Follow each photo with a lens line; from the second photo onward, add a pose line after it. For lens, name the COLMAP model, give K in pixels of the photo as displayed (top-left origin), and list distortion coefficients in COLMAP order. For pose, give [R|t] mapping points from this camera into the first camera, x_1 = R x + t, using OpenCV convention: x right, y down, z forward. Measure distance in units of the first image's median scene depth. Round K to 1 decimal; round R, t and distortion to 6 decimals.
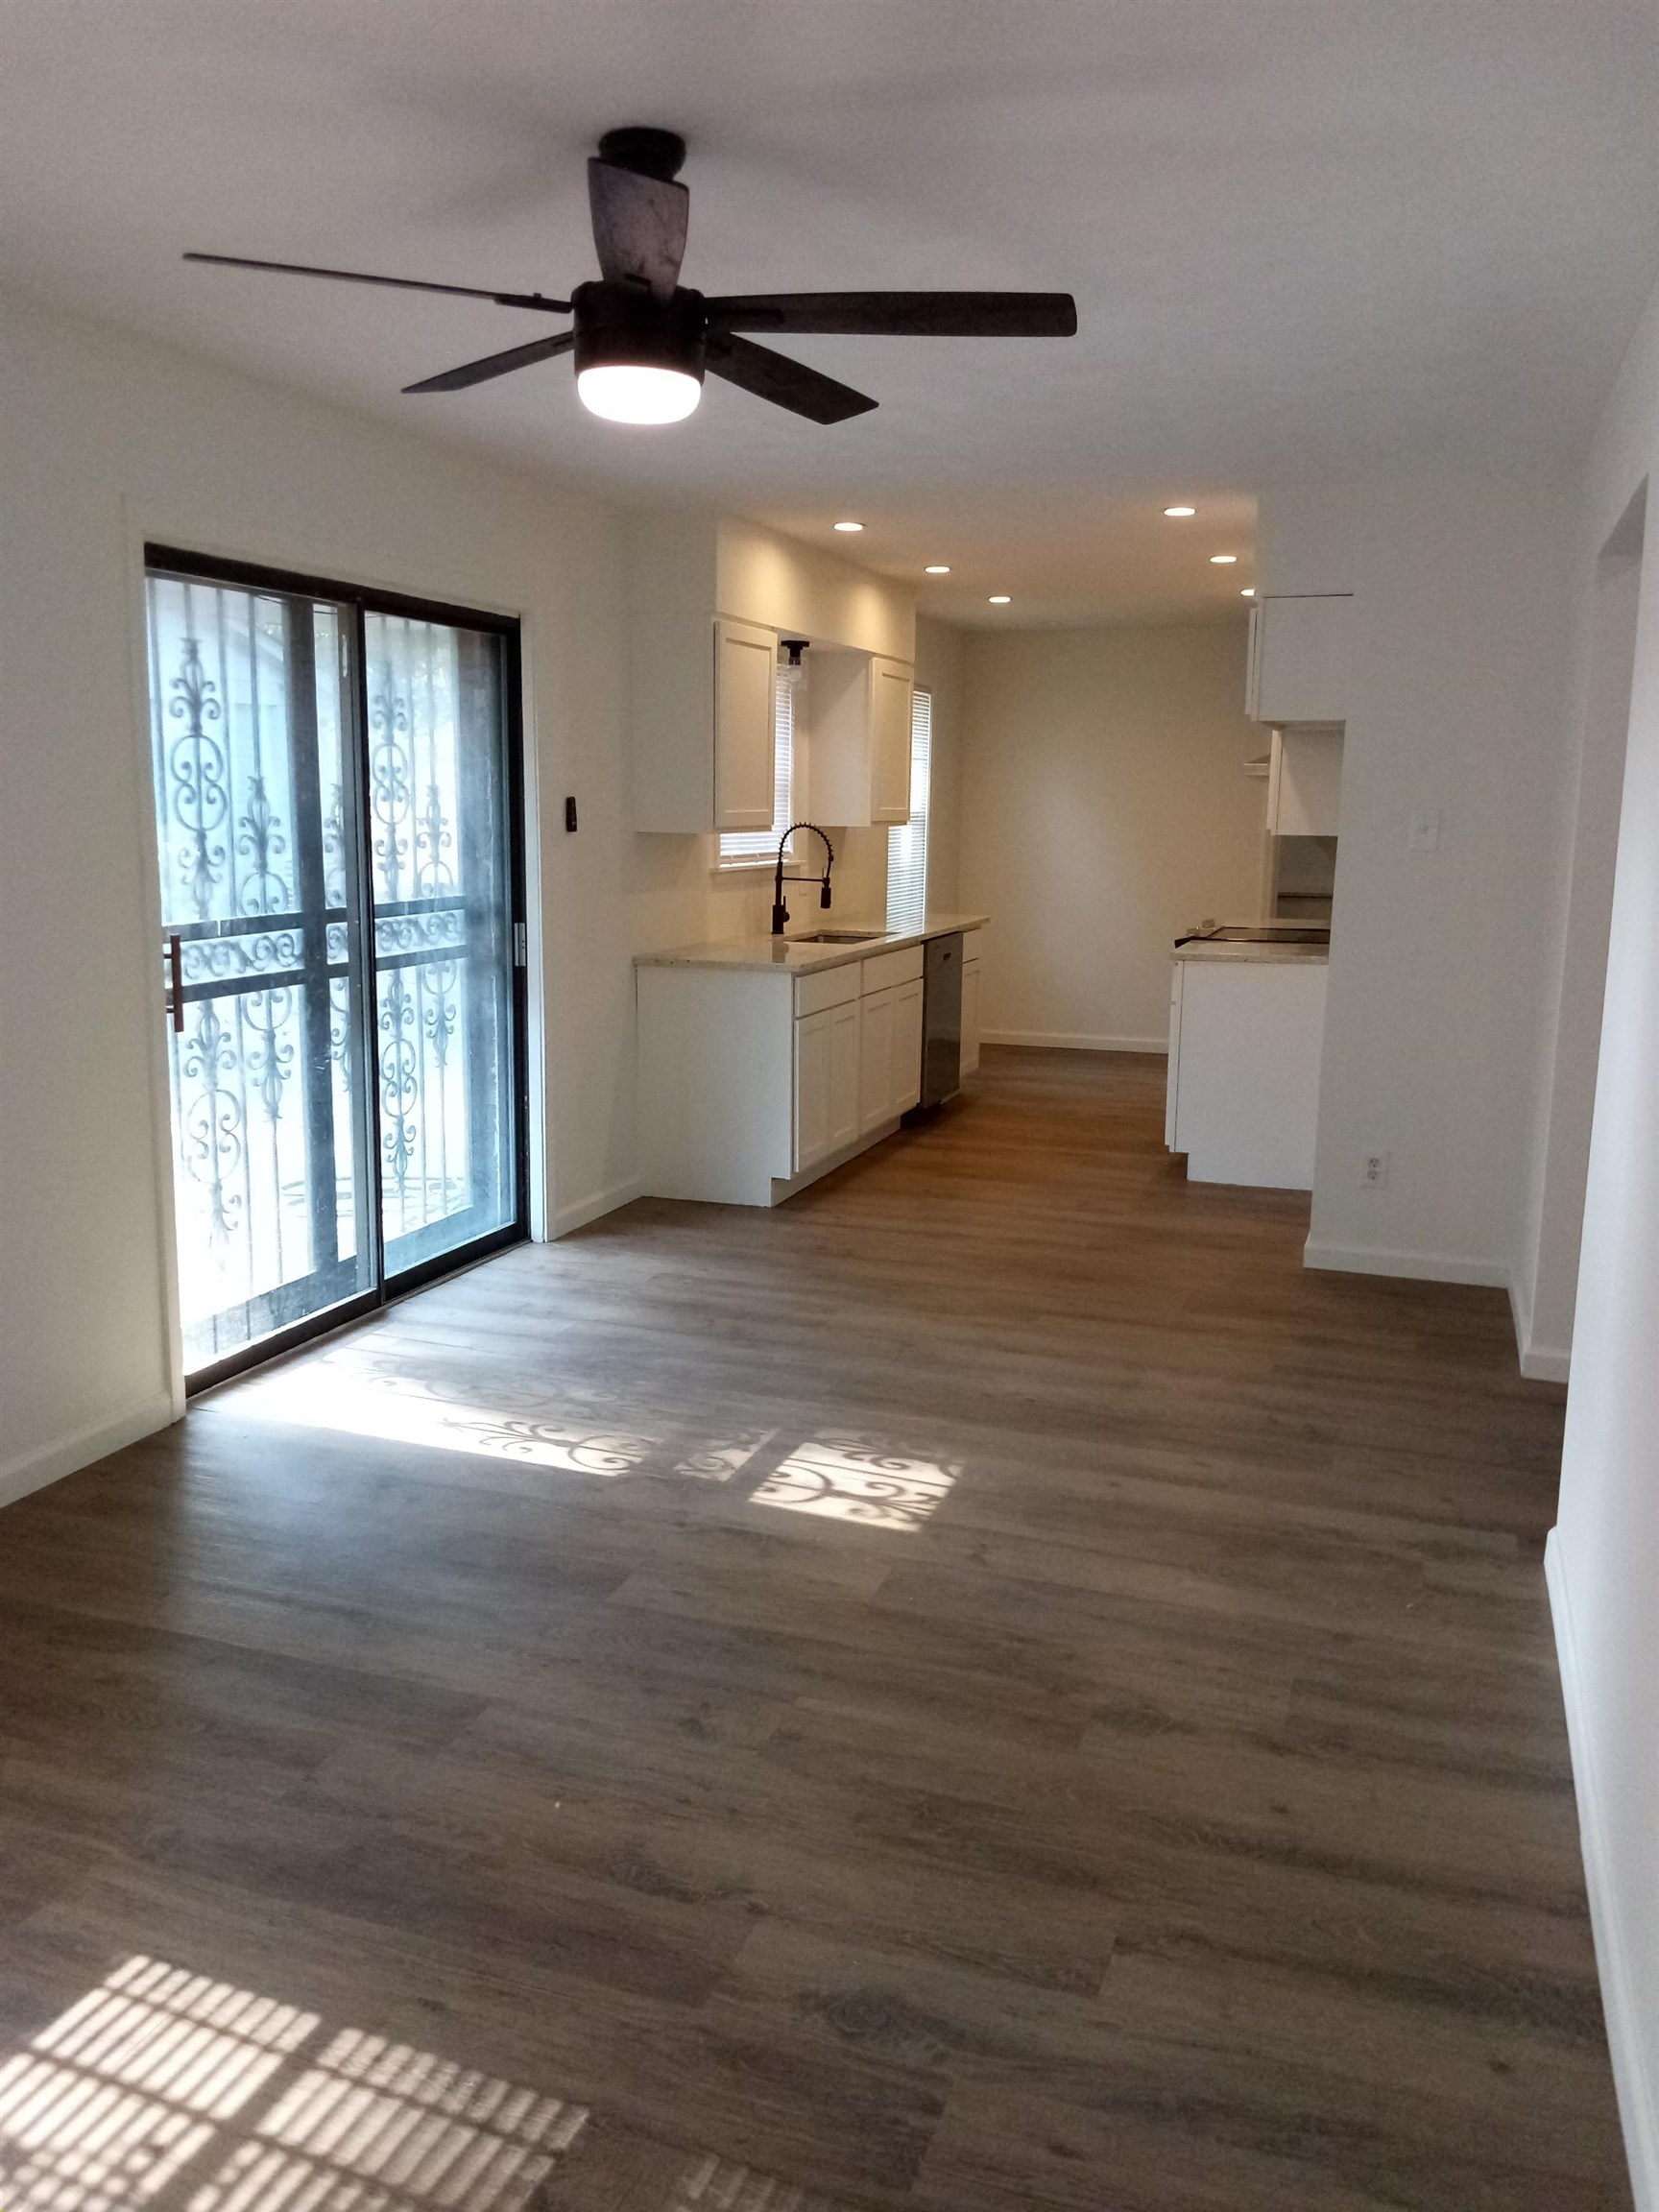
lens RADIAL K [[1756.1, 0, 809.5], [0, 1756.1, 1120.2], [0, 0, 1]] dist [0.088917, -0.189699]
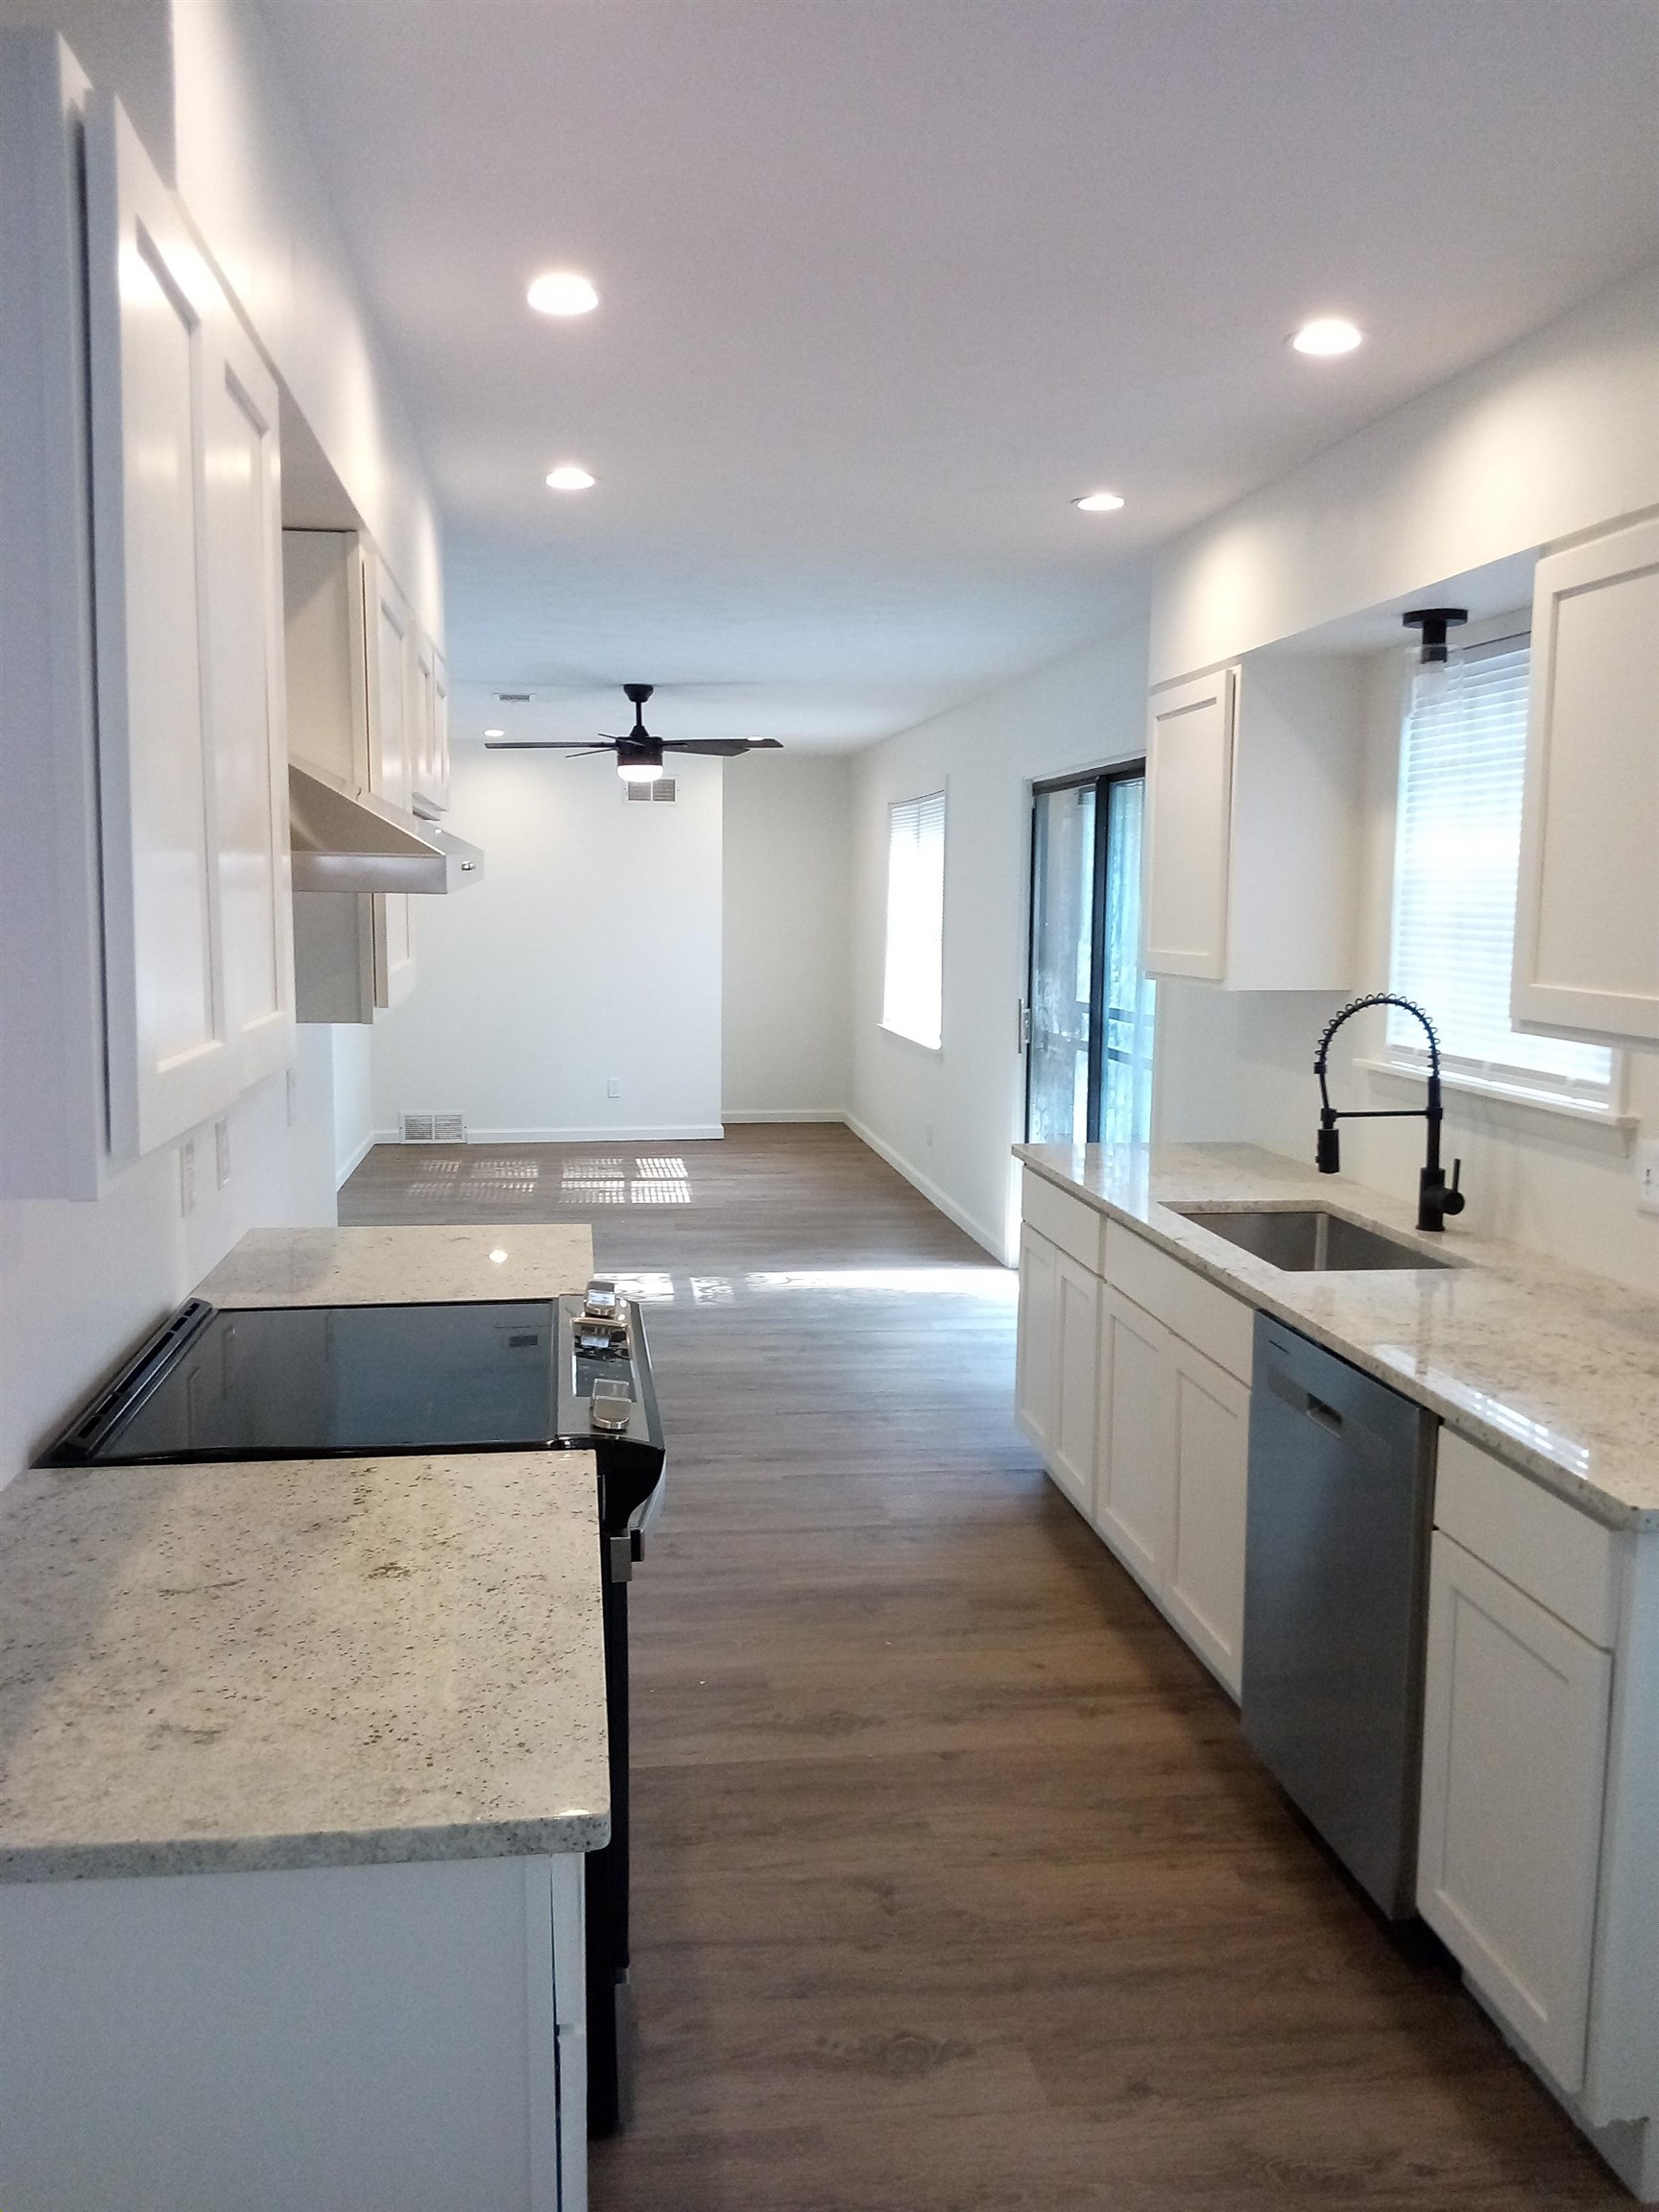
lens RADIAL K [[1756.1, 0, 809.5], [0, 1756.1, 1120.2], [0, 0, 1]] dist [0.088917, -0.189699]
pose [[-0.897108, 0.036236, -0.440322, 0.616317], [-0.097742, 0.955658, 0.277784, -0.455292], [0.430864, 0.292240, -0.853787, 2.435157]]
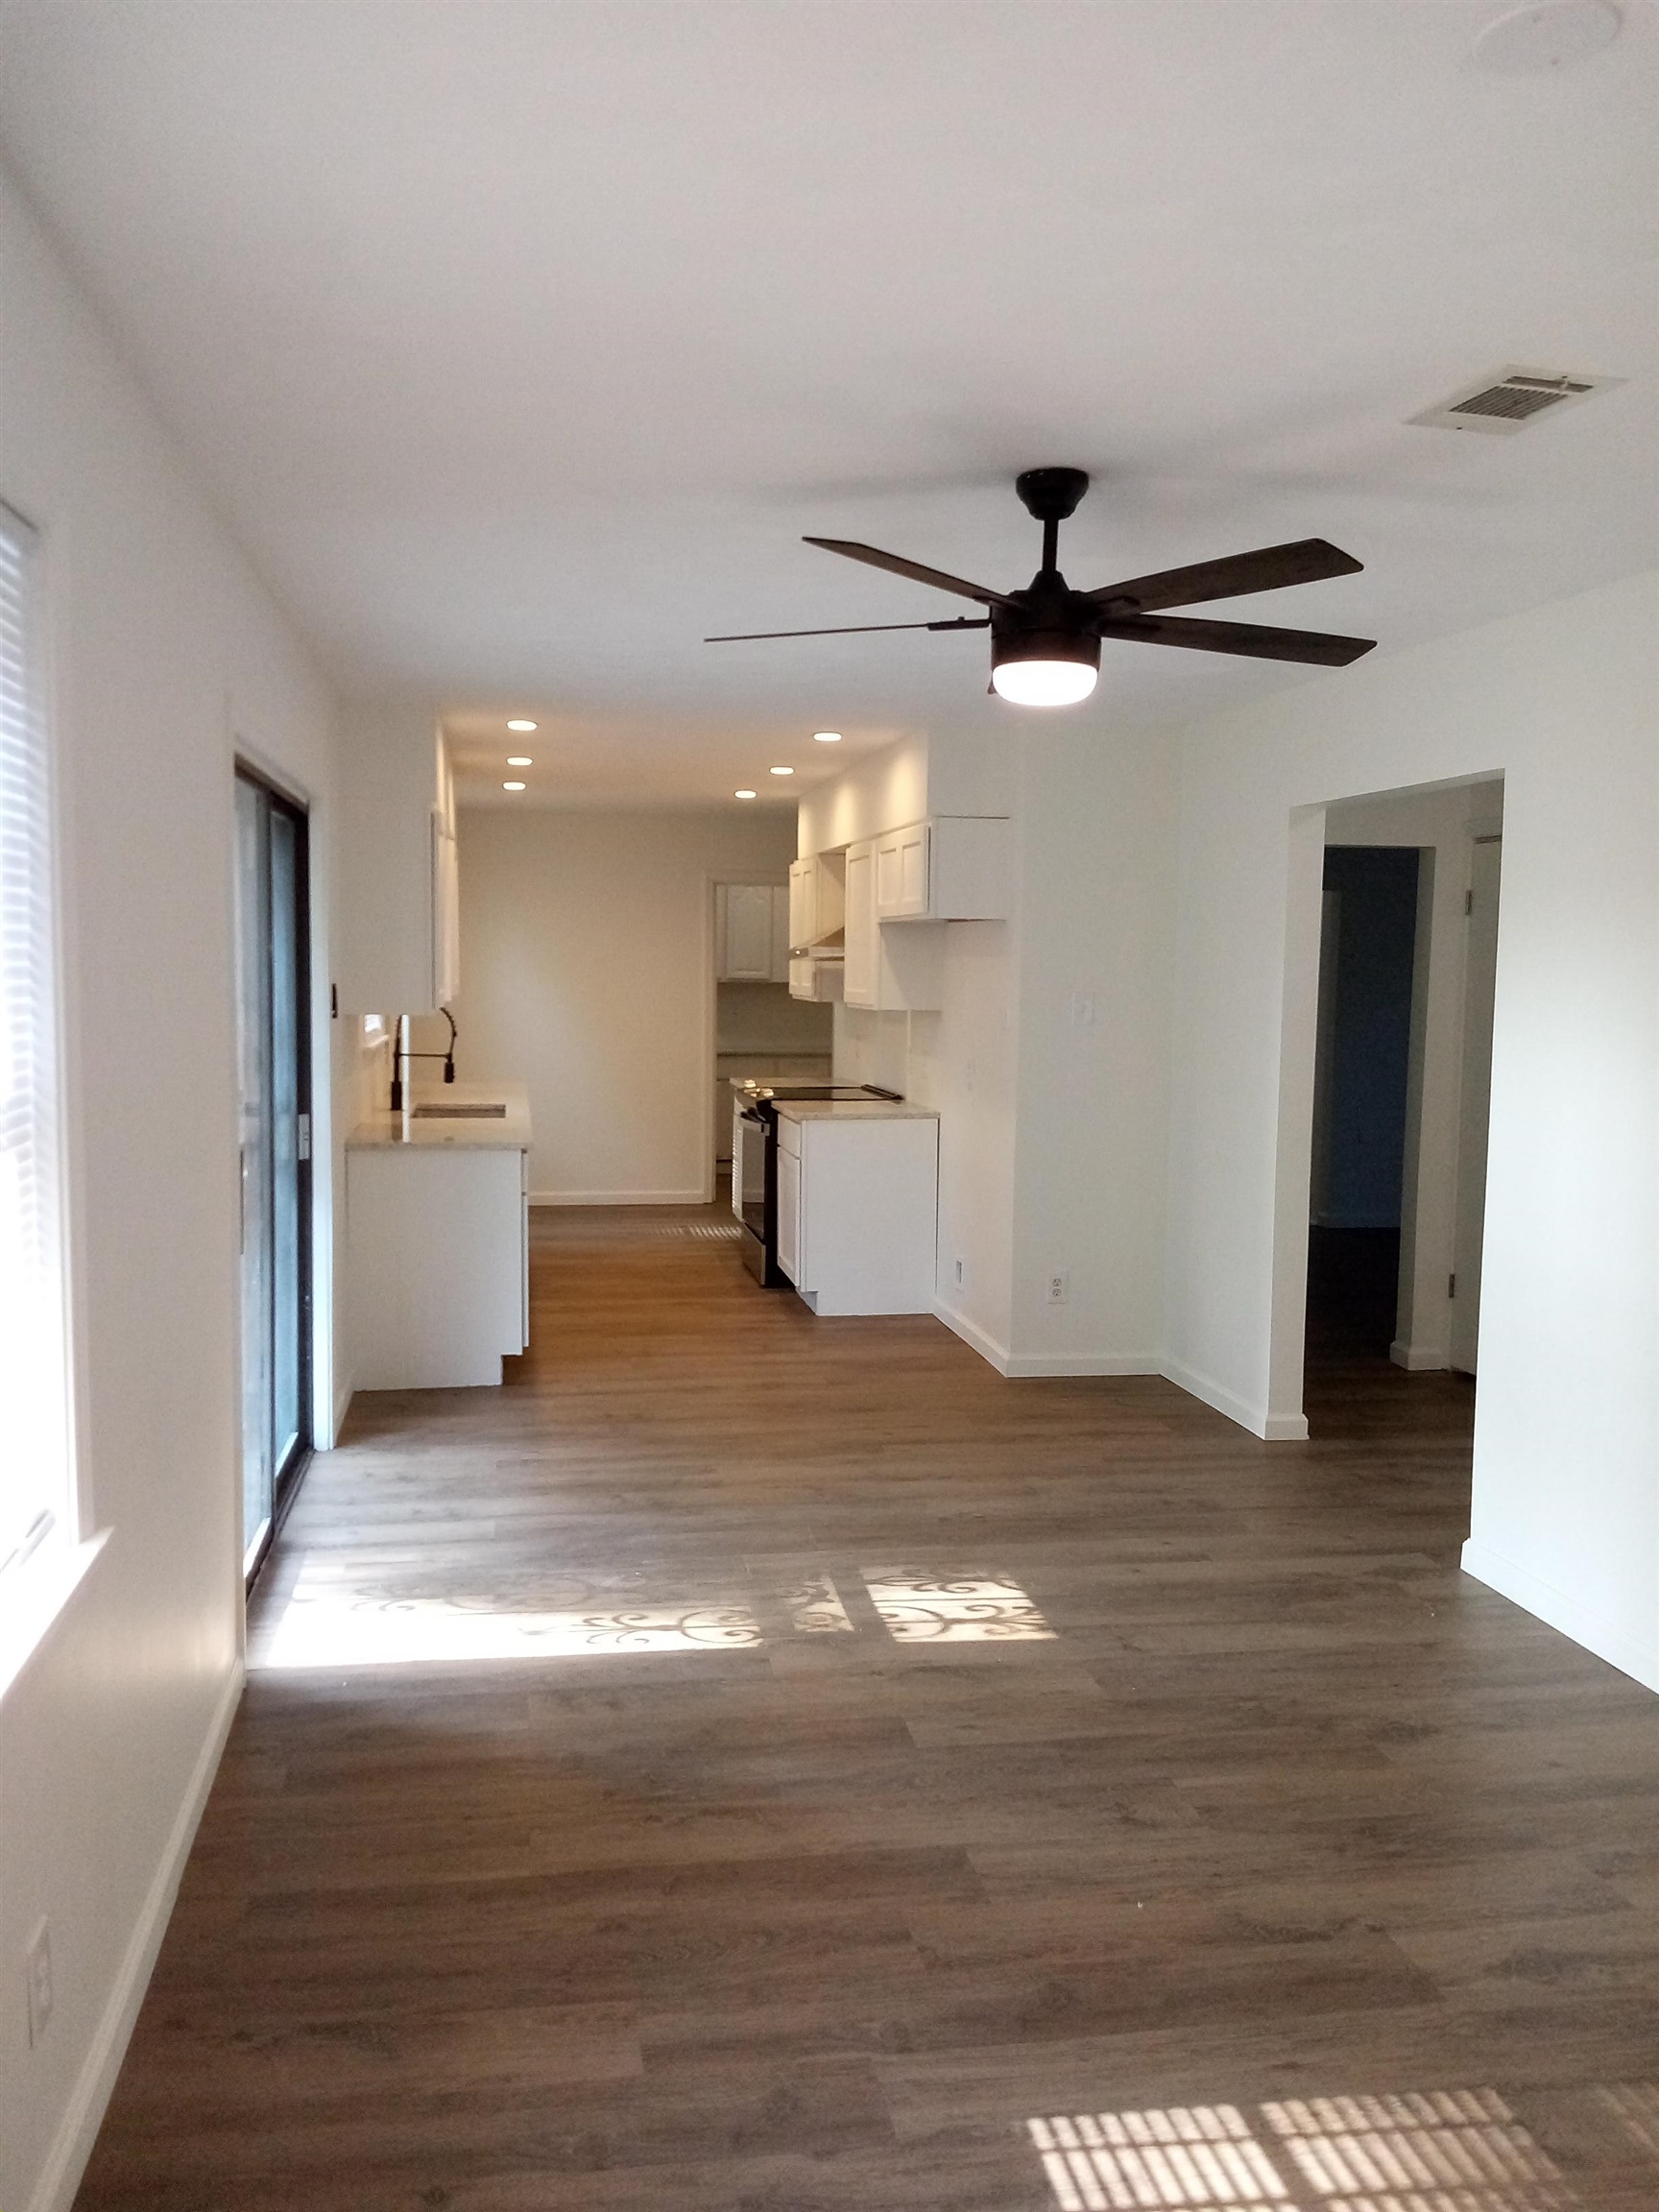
lens RADIAL K [[1756.1, 0, 809.5], [0, 1756.1, 1120.2], [0, 0, 1]] dist [0.088917, -0.189699]
pose [[0.872423, -0.048470, 0.486343, -0.541110], [0.088309, 0.994326, -0.059316, -0.038988], [-0.480708, 0.094697, 0.871753, 0.046362]]
